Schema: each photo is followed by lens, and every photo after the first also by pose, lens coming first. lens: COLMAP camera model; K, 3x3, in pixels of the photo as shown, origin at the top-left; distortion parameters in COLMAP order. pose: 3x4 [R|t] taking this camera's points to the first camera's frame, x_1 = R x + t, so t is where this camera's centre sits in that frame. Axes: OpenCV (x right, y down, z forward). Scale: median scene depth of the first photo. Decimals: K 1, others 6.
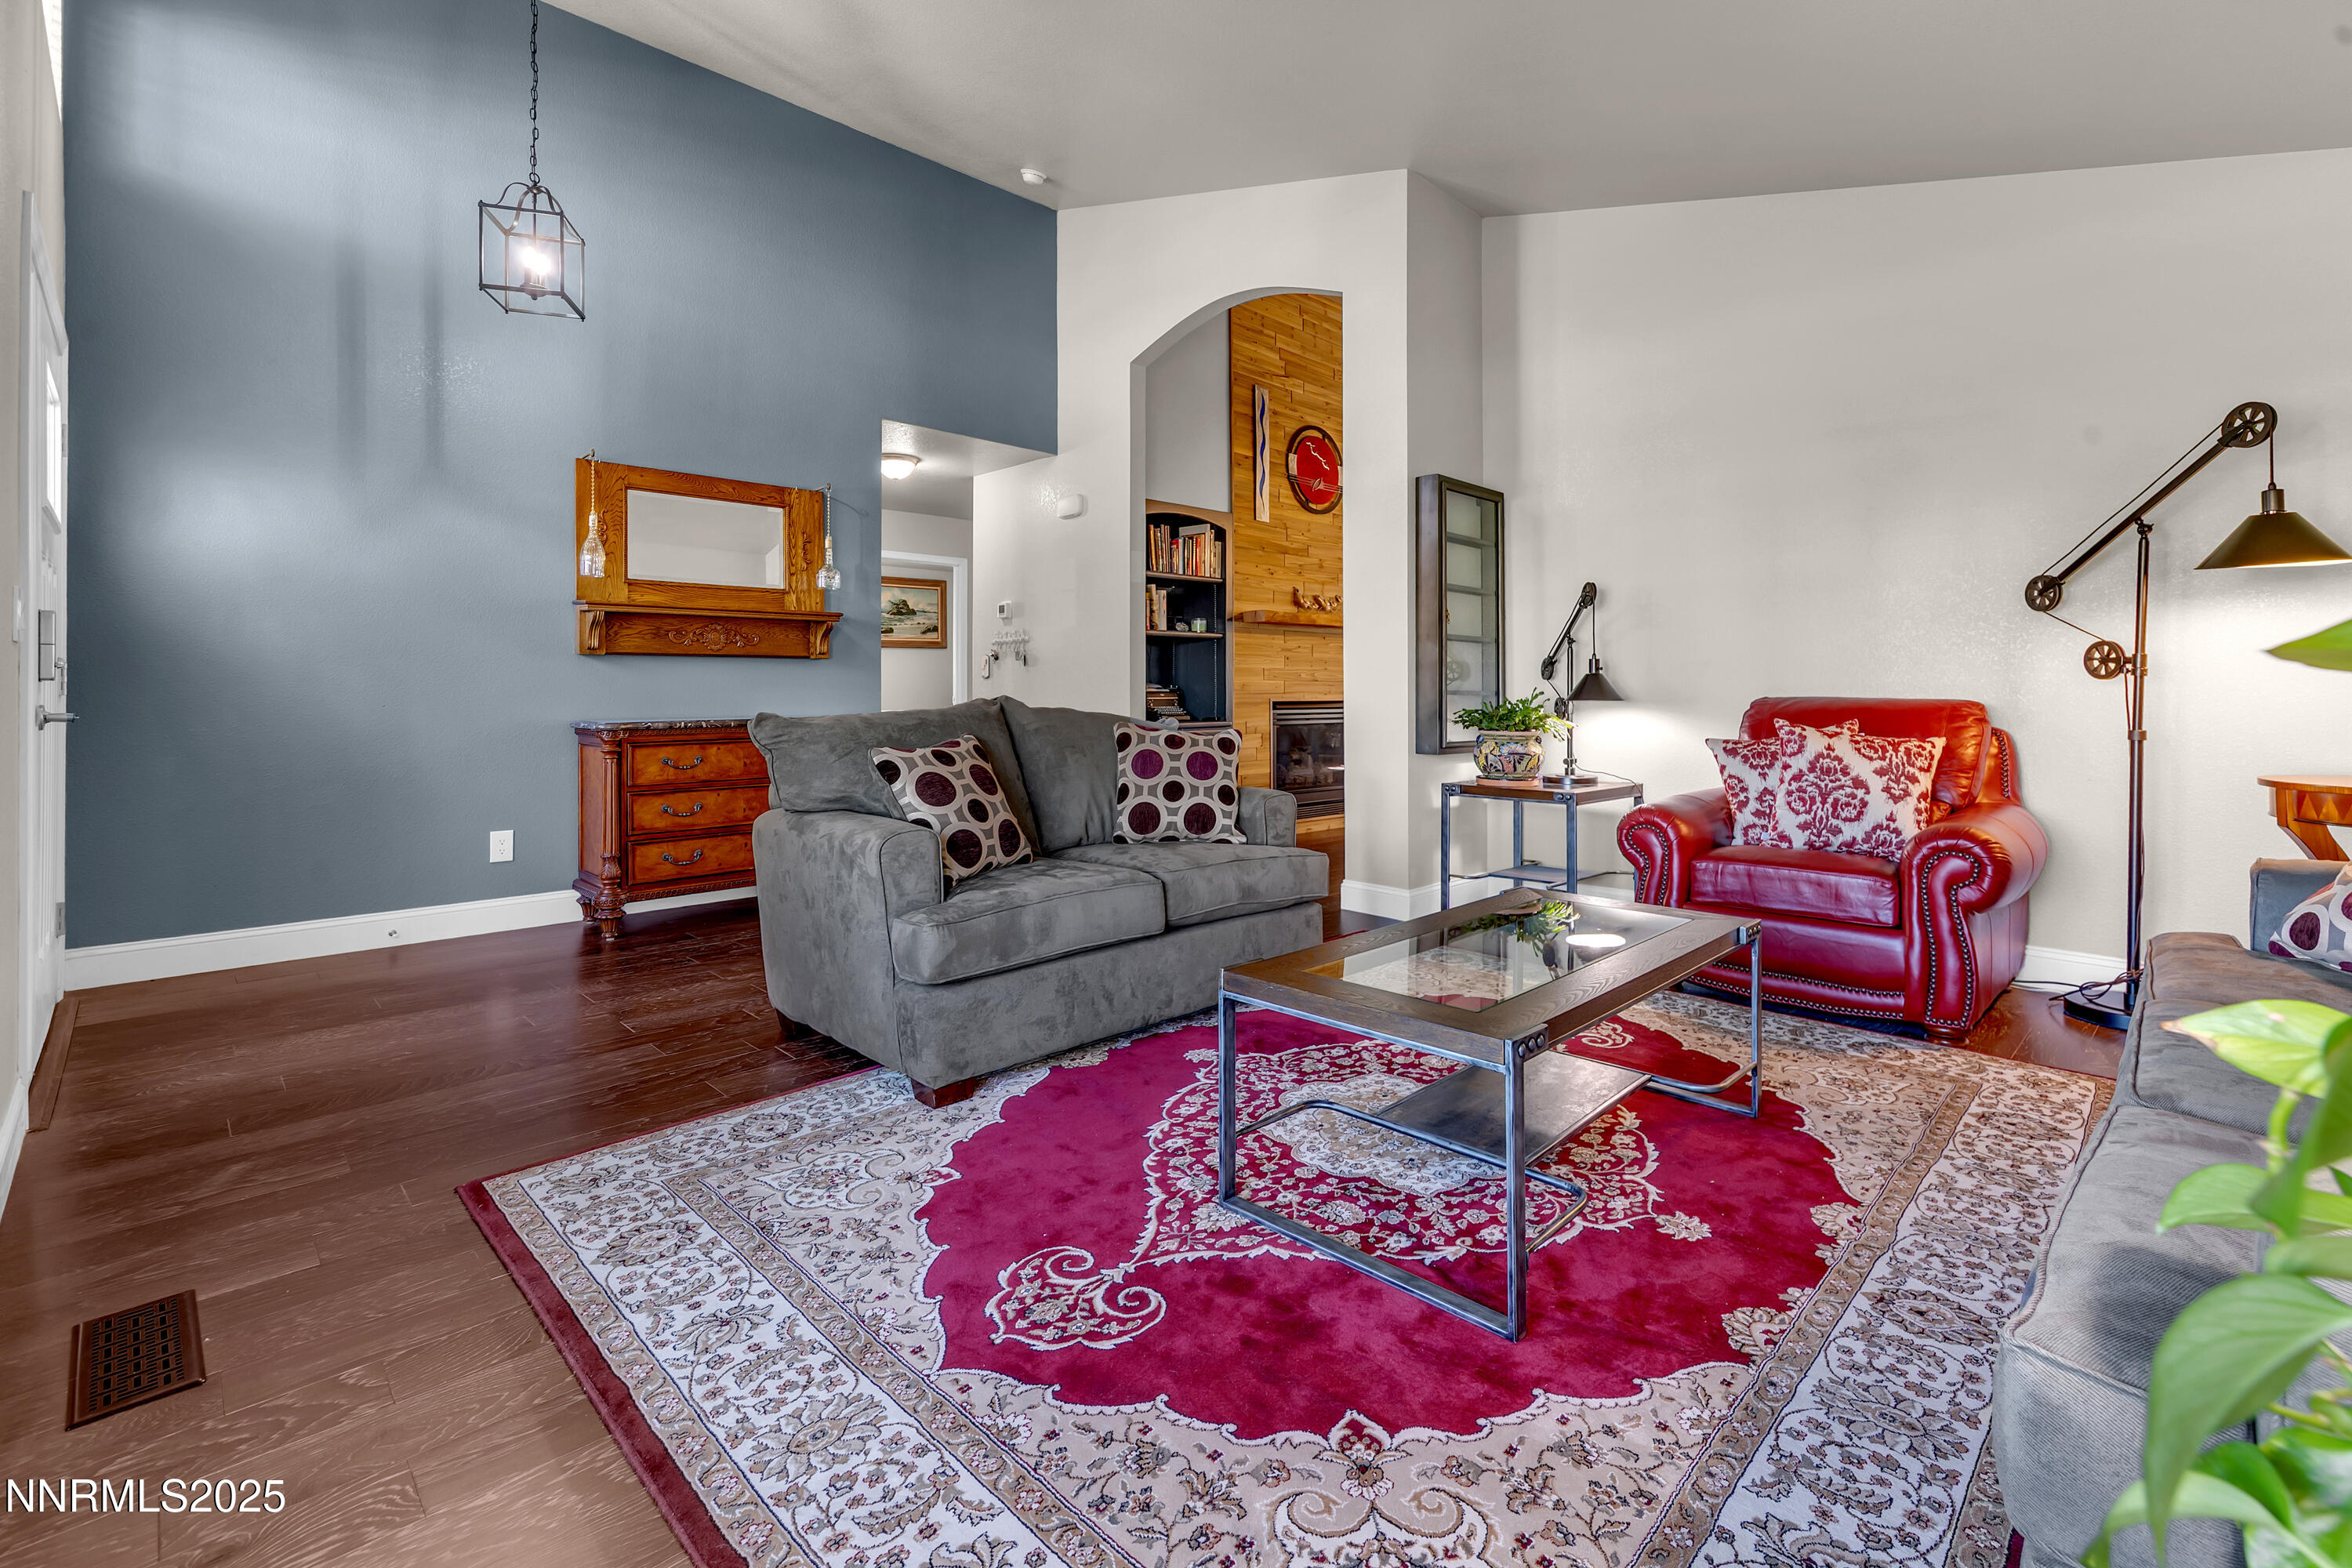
lens RADIAL K [[1065.9, 0, 1209.8], [0, 1065.9, 688.3], [0, 0, 1]] dist [0.000901, 0.000358]
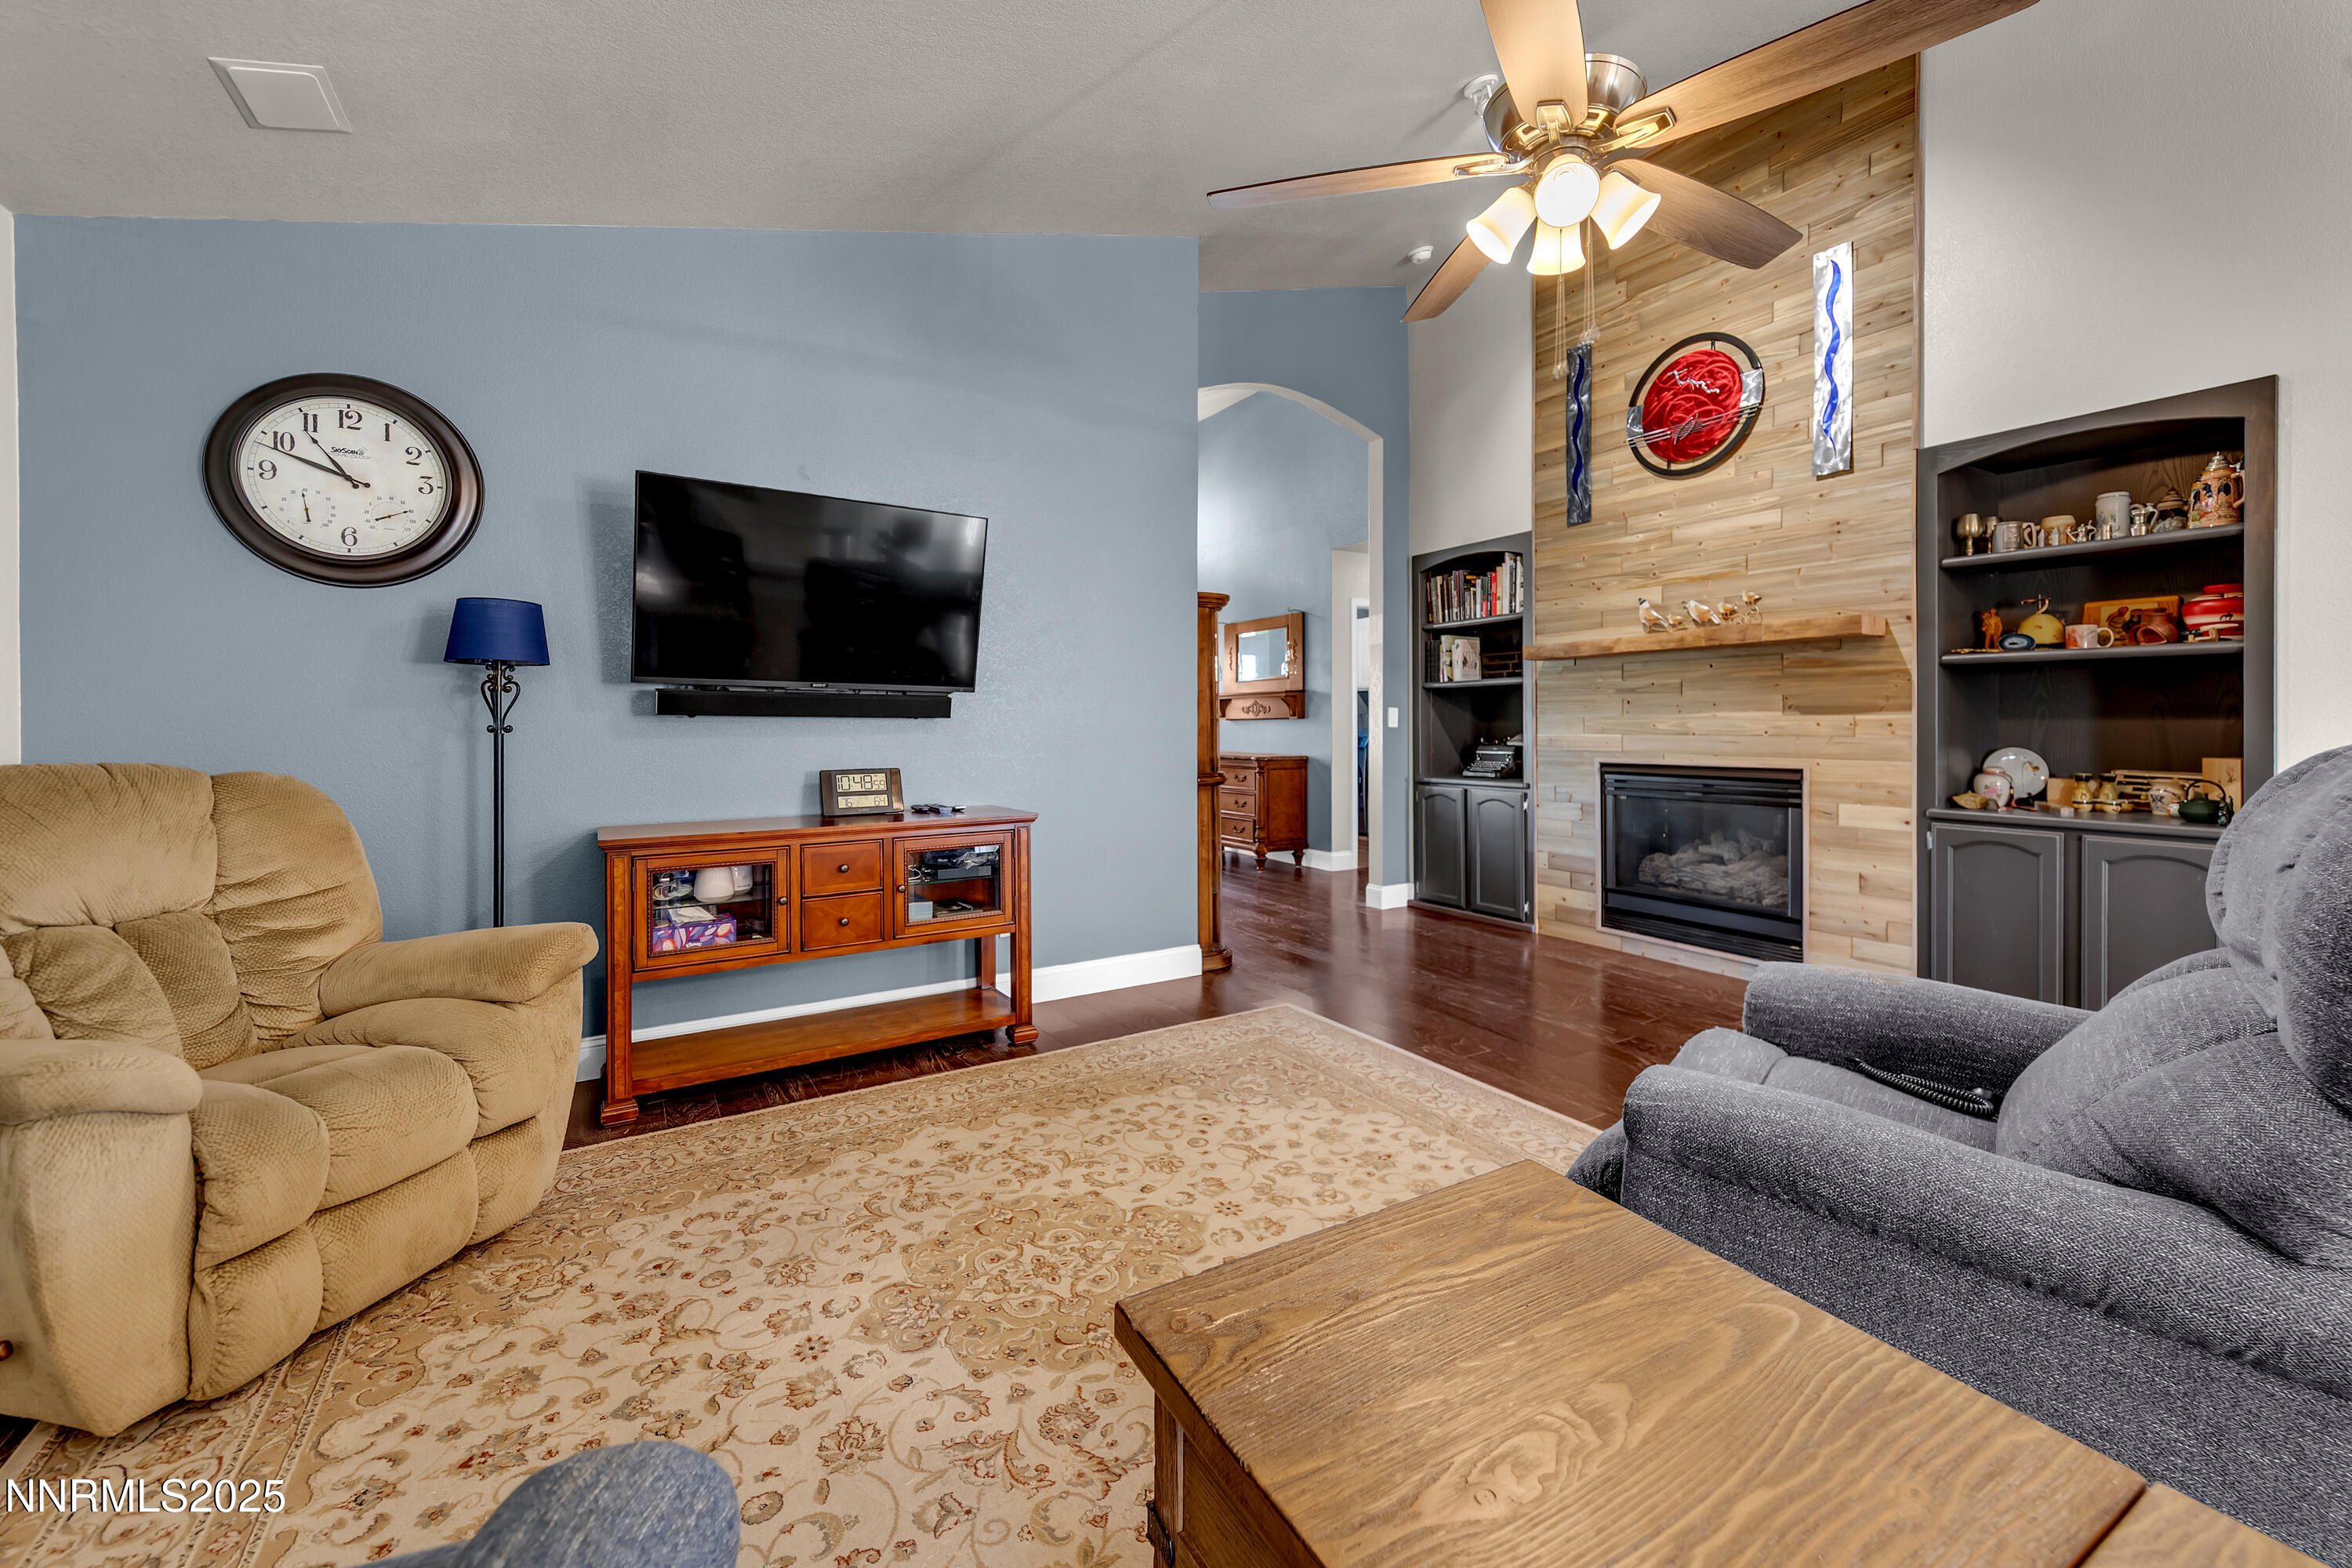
lens RADIAL K [[948.8, 0, 1184.4], [0, 948.8, 727.1], [0, 0, 1]] dist [0.003932, -0.000095]
pose [[-0.246339, 0.005142, -0.969170, 1.796718], [0.009271, 0.999953, 0.002949, -0.038762], [0.969139, -0.008258, -0.246375, 2.079082]]
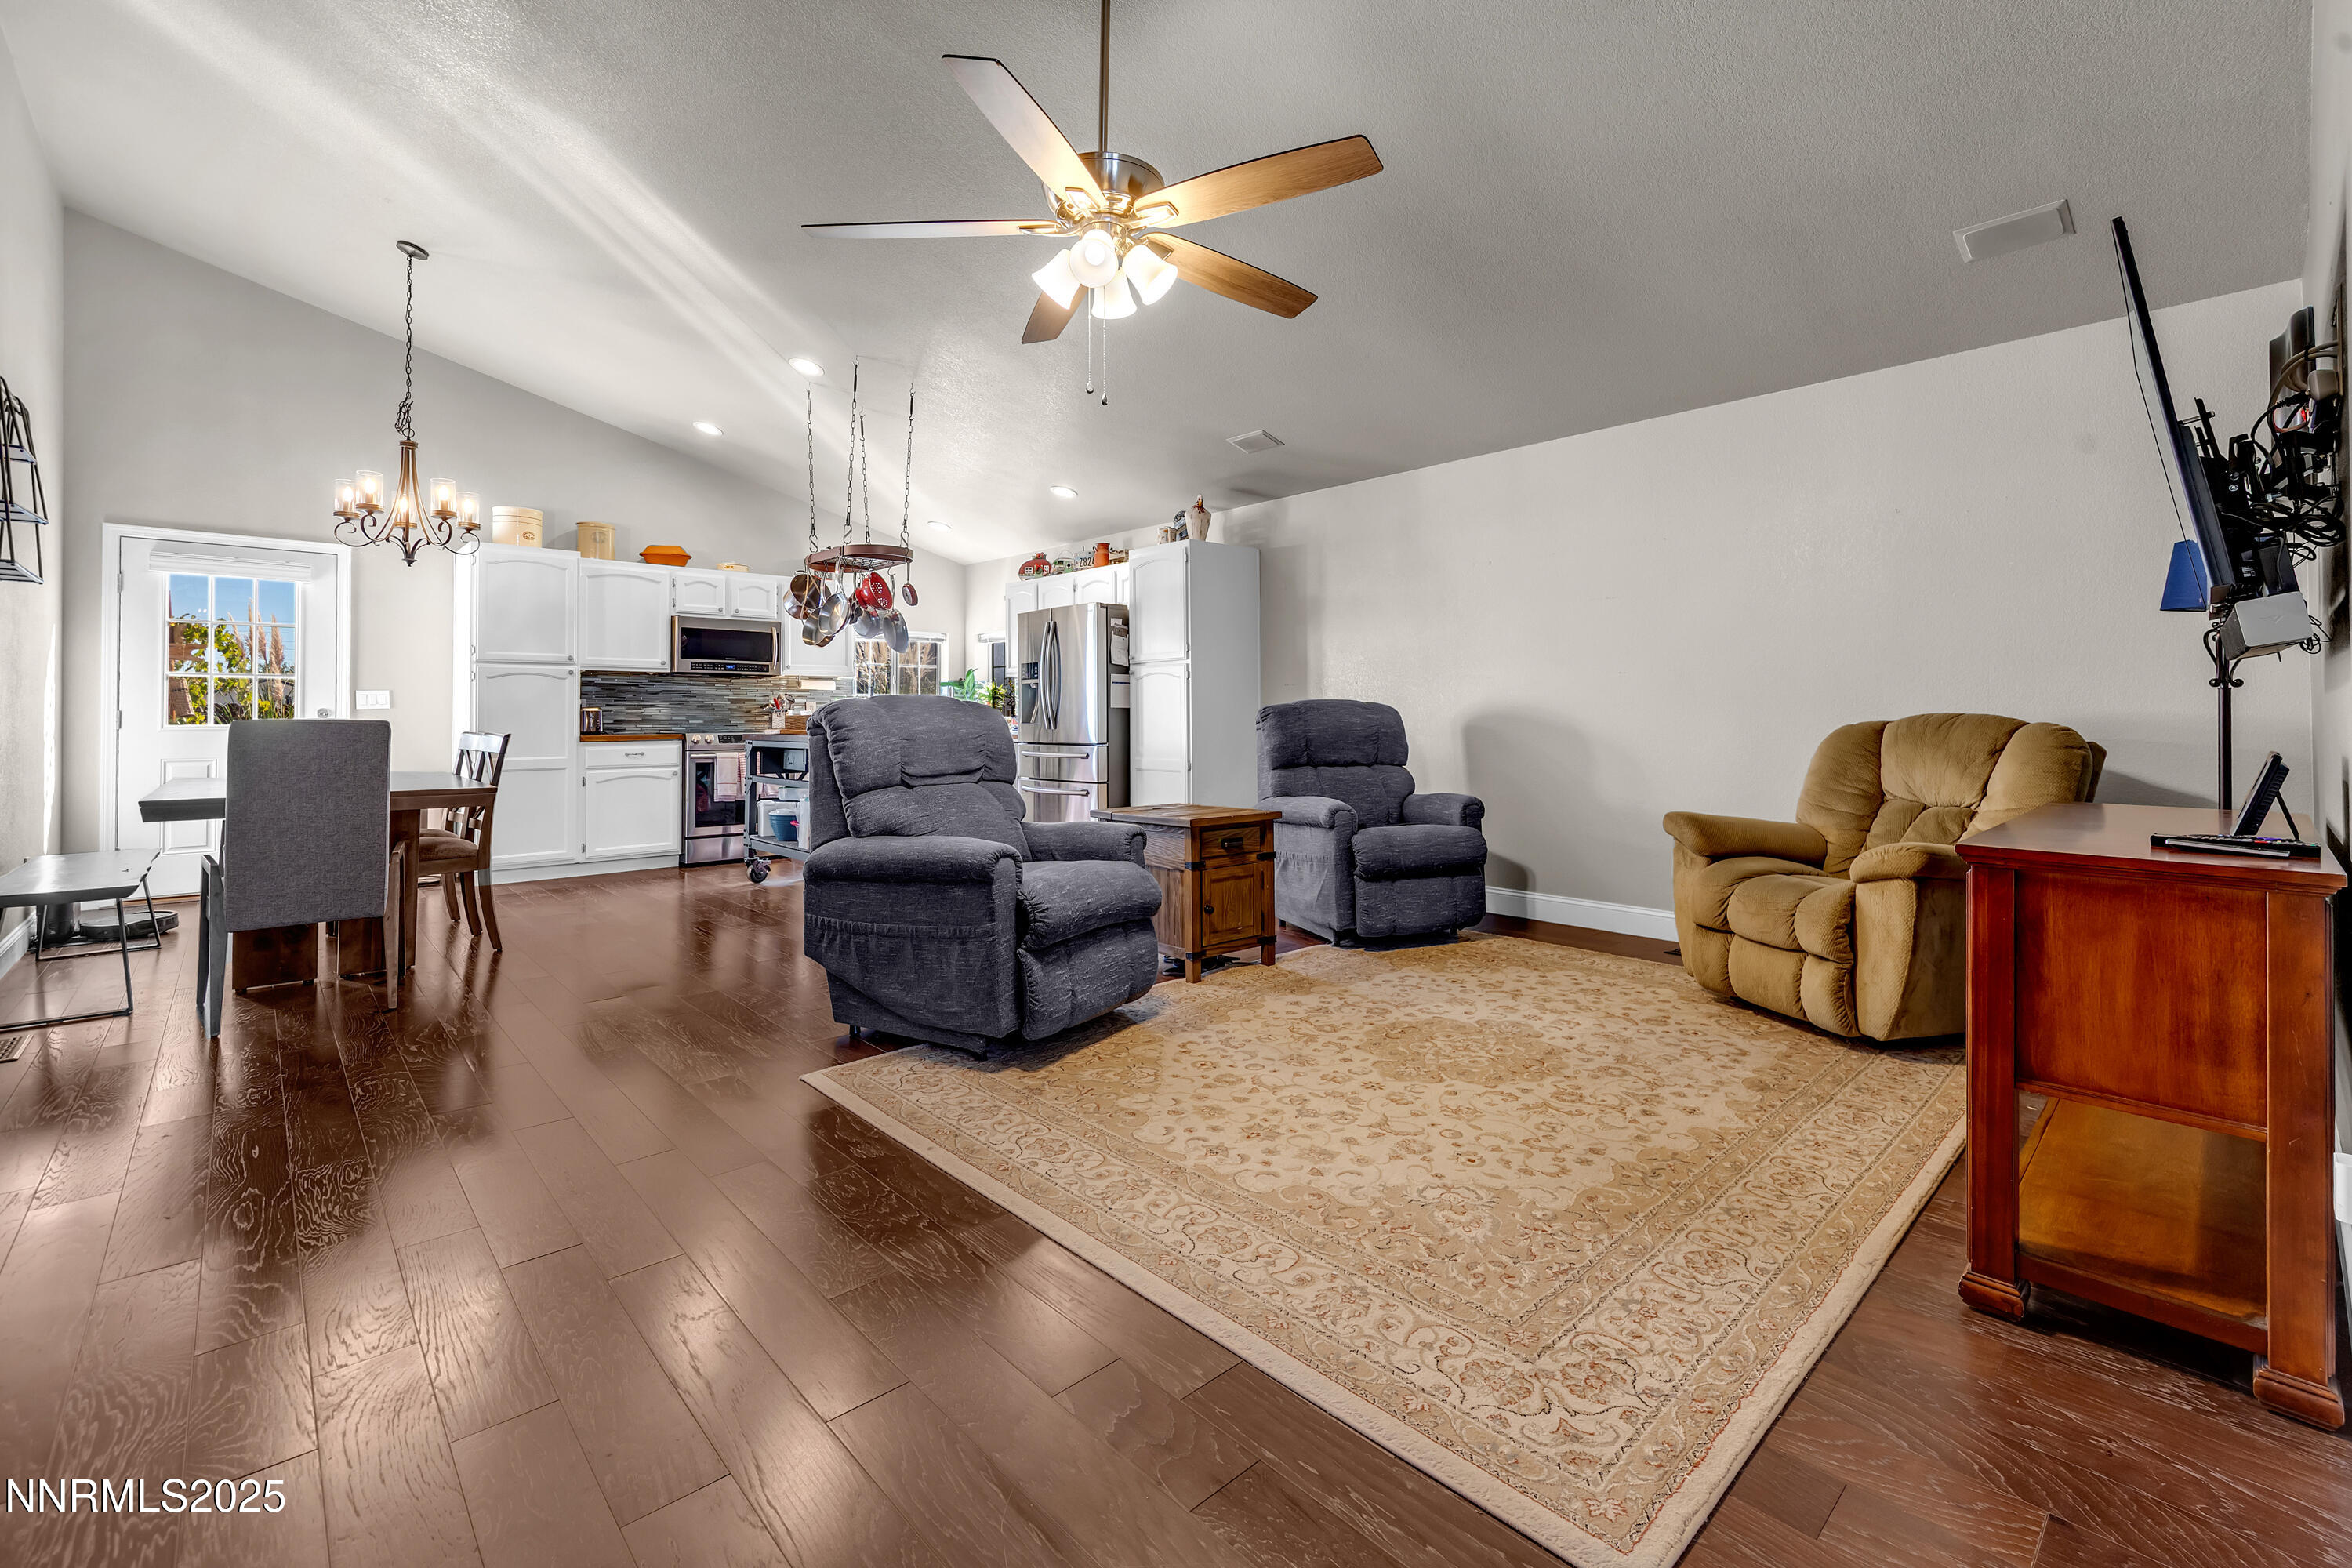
lens RADIAL K [[1002.4, 0, 1209.2], [0, 1002.4, 700.6], [0, 0, 1]] dist [0.007498, -0.001396]
pose [[0.026689, 0.015054, 0.999530, 0.164955], [-0.001115, 0.999886, -0.015030, -0.009898], [-0.999643, -0.000713, 0.026703, 2.056446]]
